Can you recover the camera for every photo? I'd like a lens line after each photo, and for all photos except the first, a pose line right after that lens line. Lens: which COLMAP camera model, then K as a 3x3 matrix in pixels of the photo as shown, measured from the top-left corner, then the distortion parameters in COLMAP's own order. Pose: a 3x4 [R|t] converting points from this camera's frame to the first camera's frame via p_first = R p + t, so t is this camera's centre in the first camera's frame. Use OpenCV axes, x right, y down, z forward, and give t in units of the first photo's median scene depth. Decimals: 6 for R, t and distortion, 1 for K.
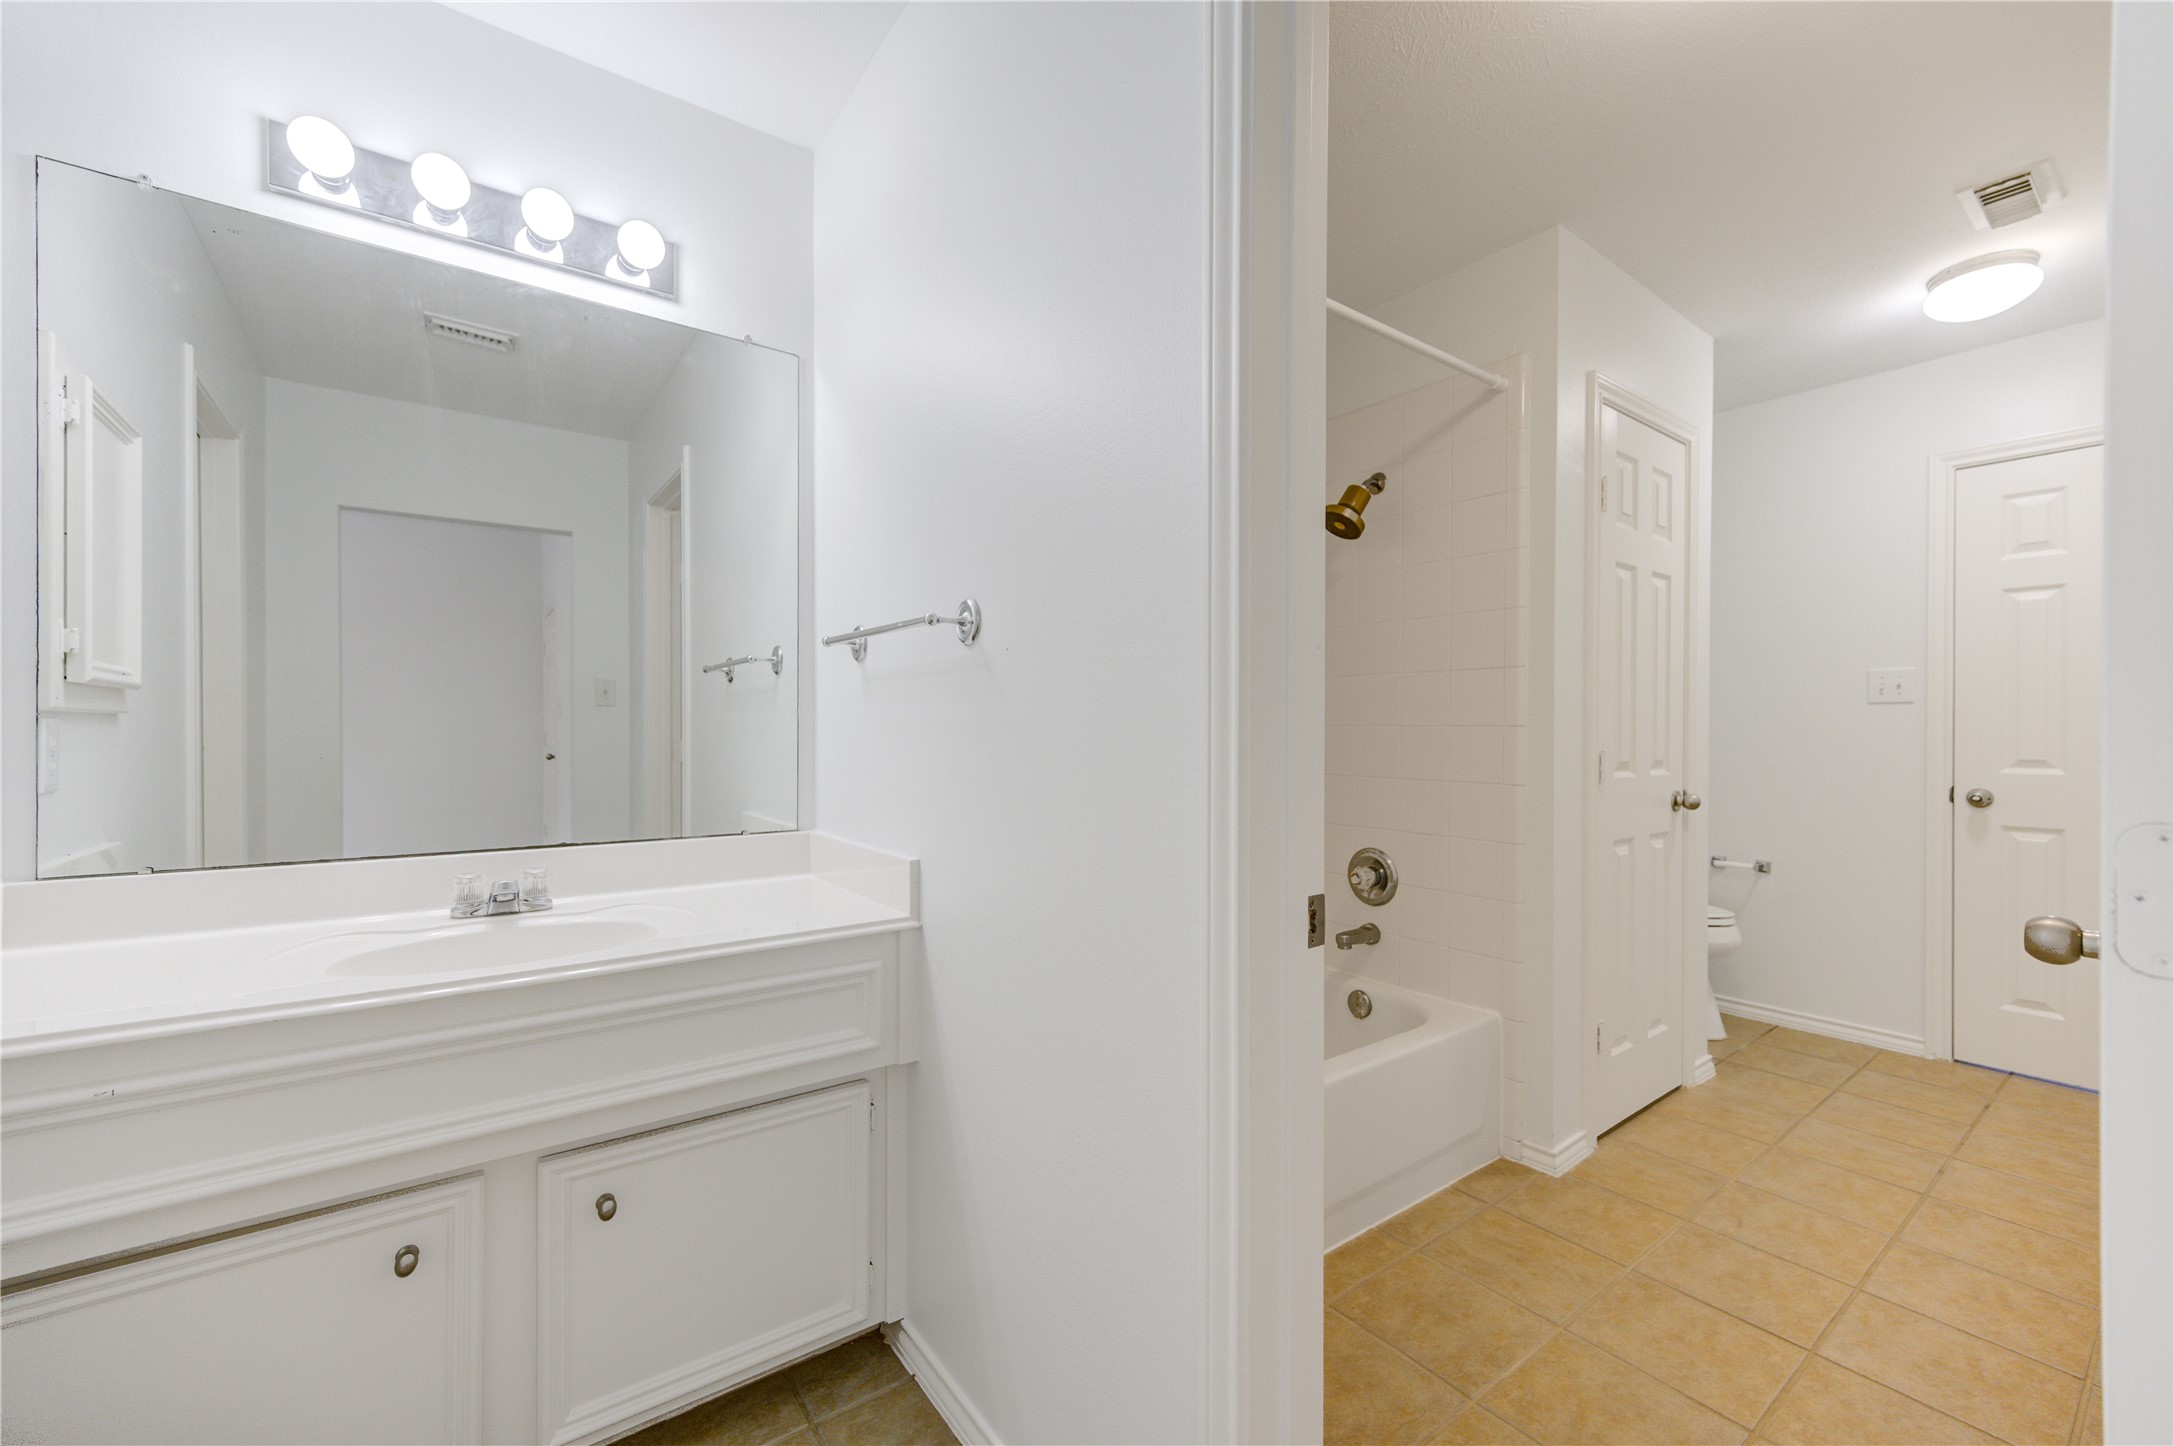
lens RADIAL K [[856.8, 0, 1092.7], [0, 856.8, 731.5], [0, 0, 1]] dist [0.001955, -0.000339]
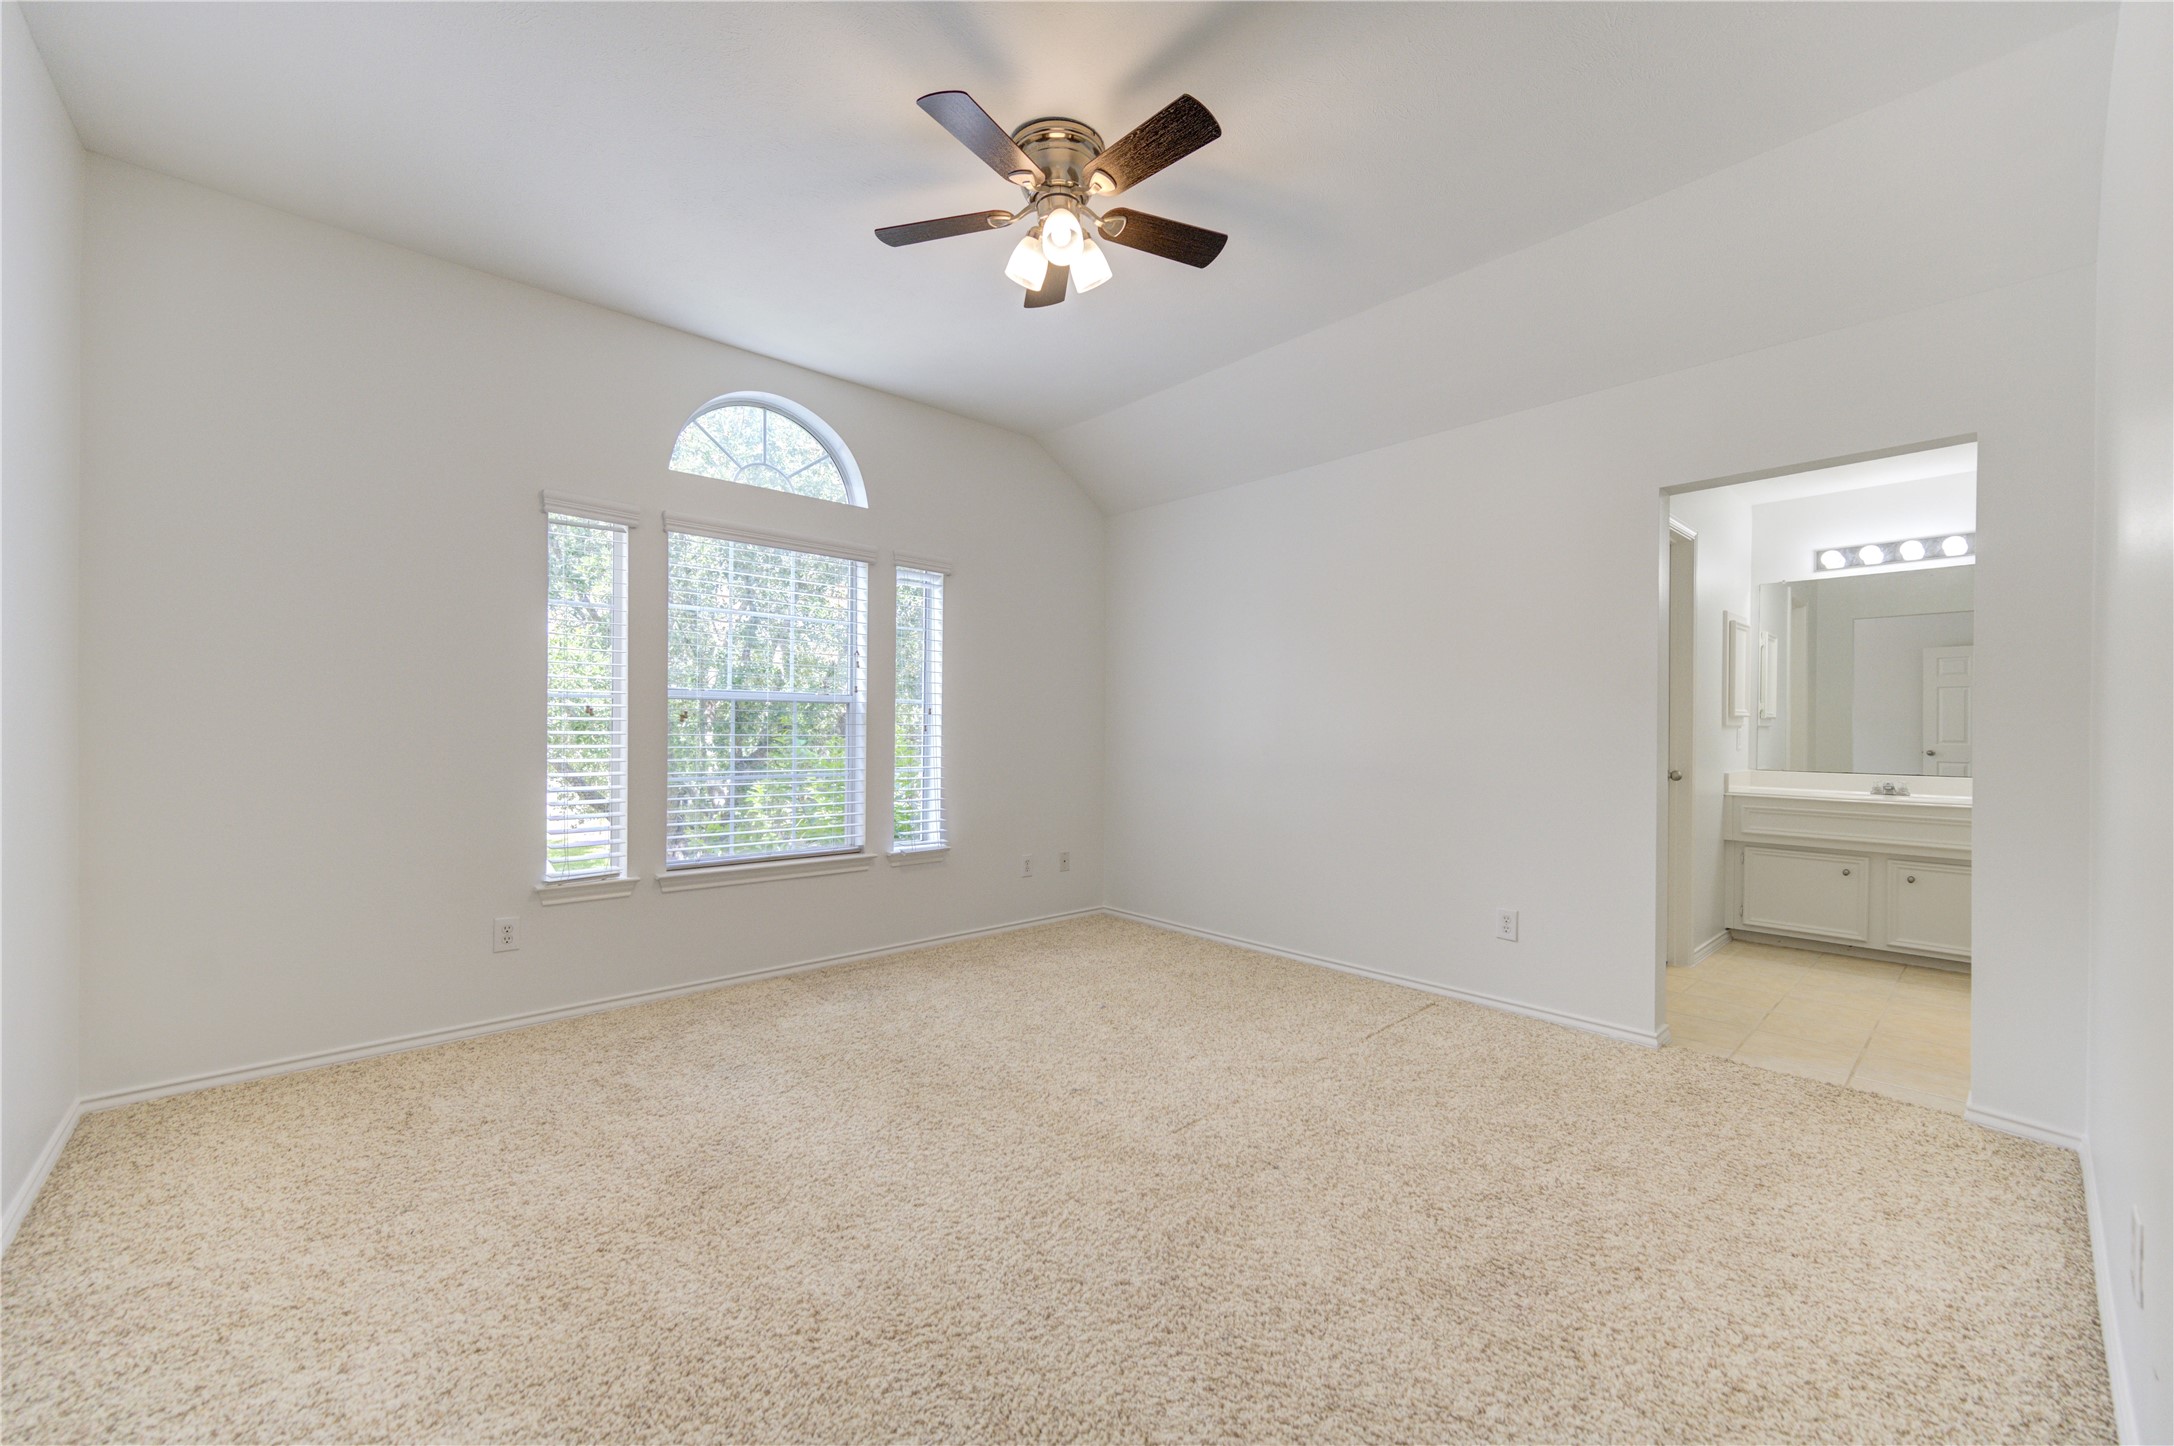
lens RADIAL K [[856.8, 0, 1092.7], [0, 856.8, 731.5], [0, 0, 1]] dist [0.001955, -0.000339]
pose [[0.104178, 0.003037, -0.994554, 1.960871], [-0.013571, 0.999907, 0.001631, 0.031519], [0.994466, 0.013328, 0.104209, -2.029488]]
